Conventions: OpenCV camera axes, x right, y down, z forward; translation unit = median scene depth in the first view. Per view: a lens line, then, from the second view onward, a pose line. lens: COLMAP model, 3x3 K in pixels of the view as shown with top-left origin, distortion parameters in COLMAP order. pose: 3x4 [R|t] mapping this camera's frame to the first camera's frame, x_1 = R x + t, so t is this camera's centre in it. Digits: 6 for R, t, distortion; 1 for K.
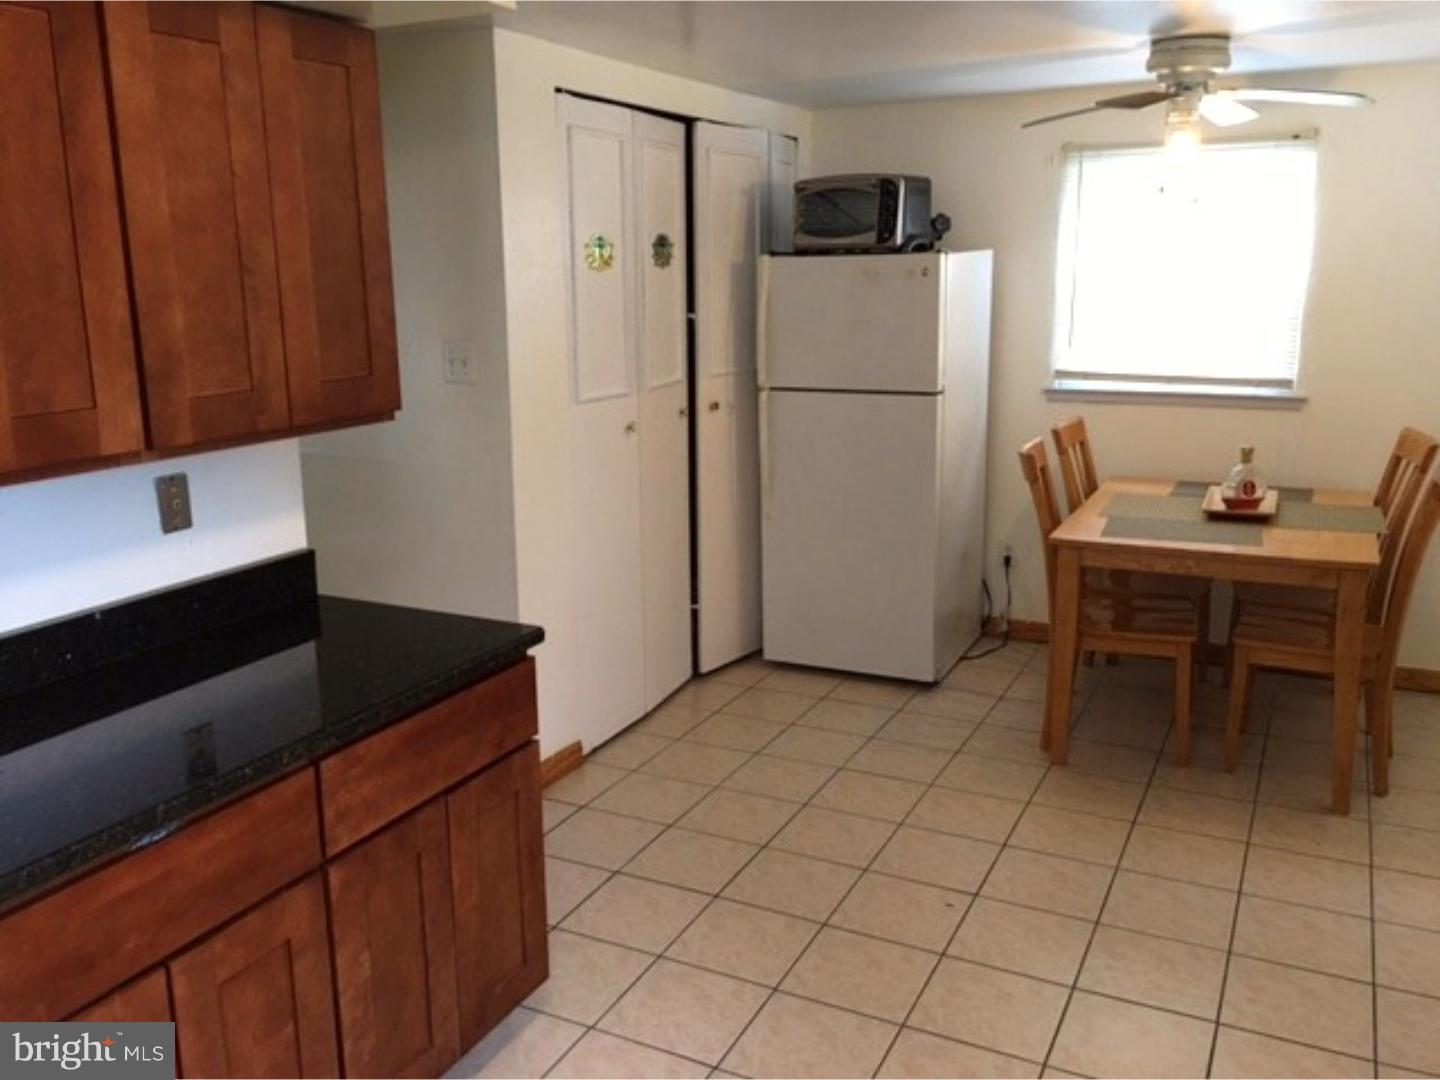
lens RADIAL K [[1226.3, 0, 716.5], [0, 1226.3, 531.3], [0, 0, 1]] dist [0.034578, -0.028087]
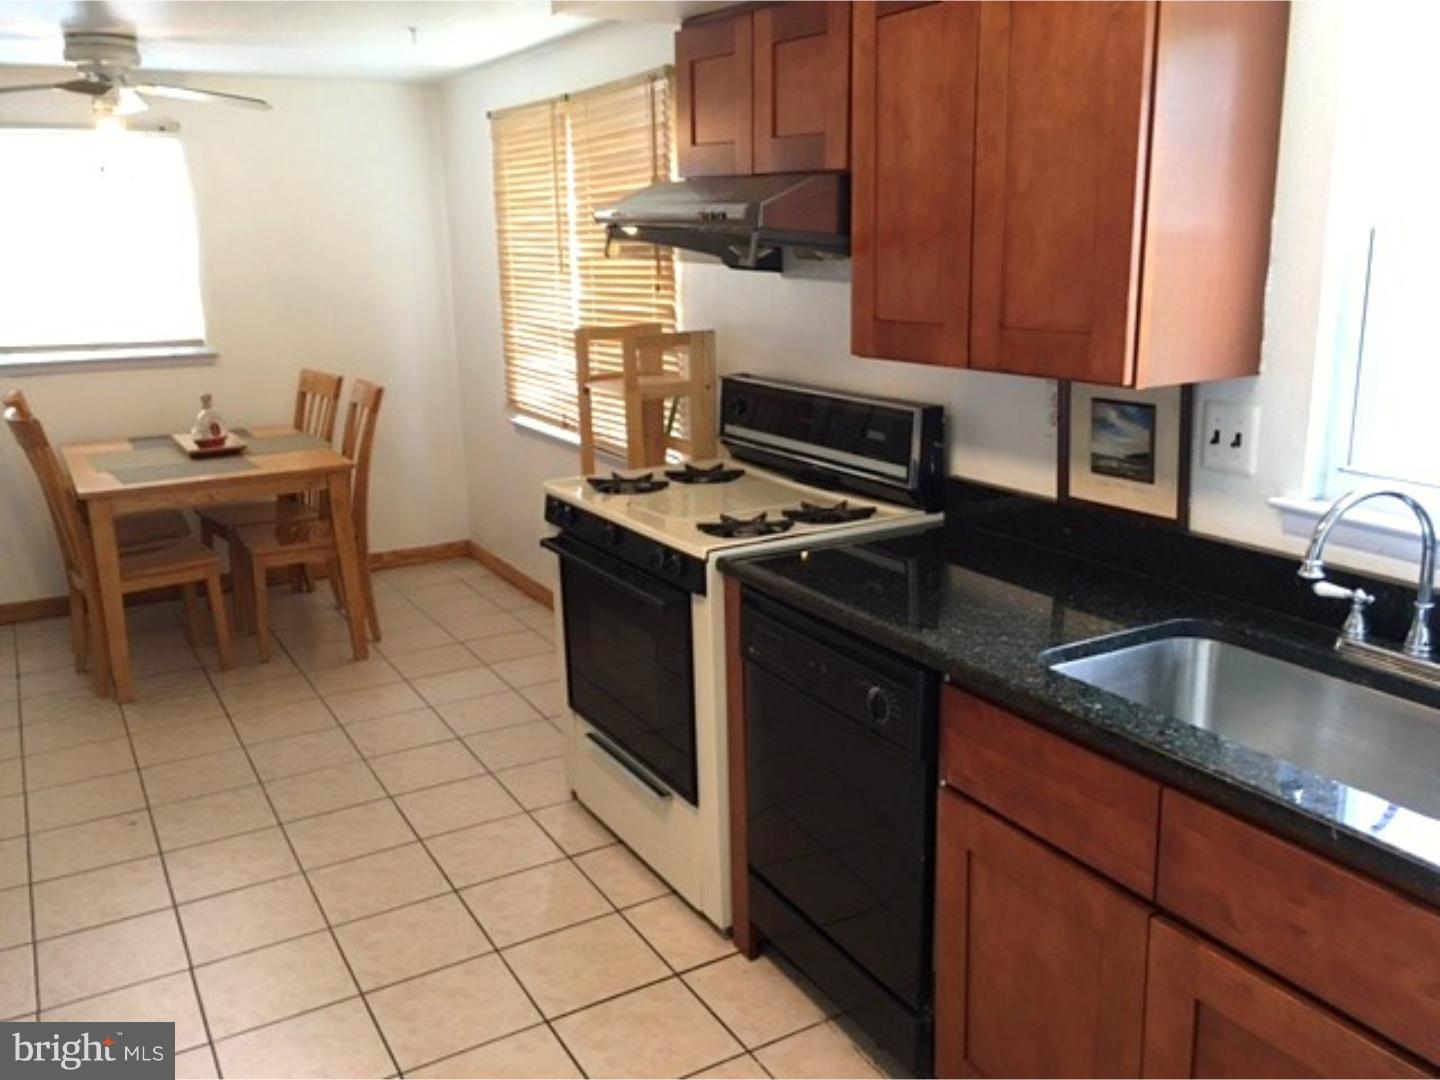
lens RADIAL K [[1226.3, 0, 721.6], [0, 1226.3, 534.6], [0, 0, 1]] dist [0.034578, -0.028087]
pose [[0.555006, -0.201369, 0.807105, -0.280875], [0.193929, 0.974844, 0.109864, 0.028925], [-0.808925, 0.095545, 0.580096, -0.065147]]
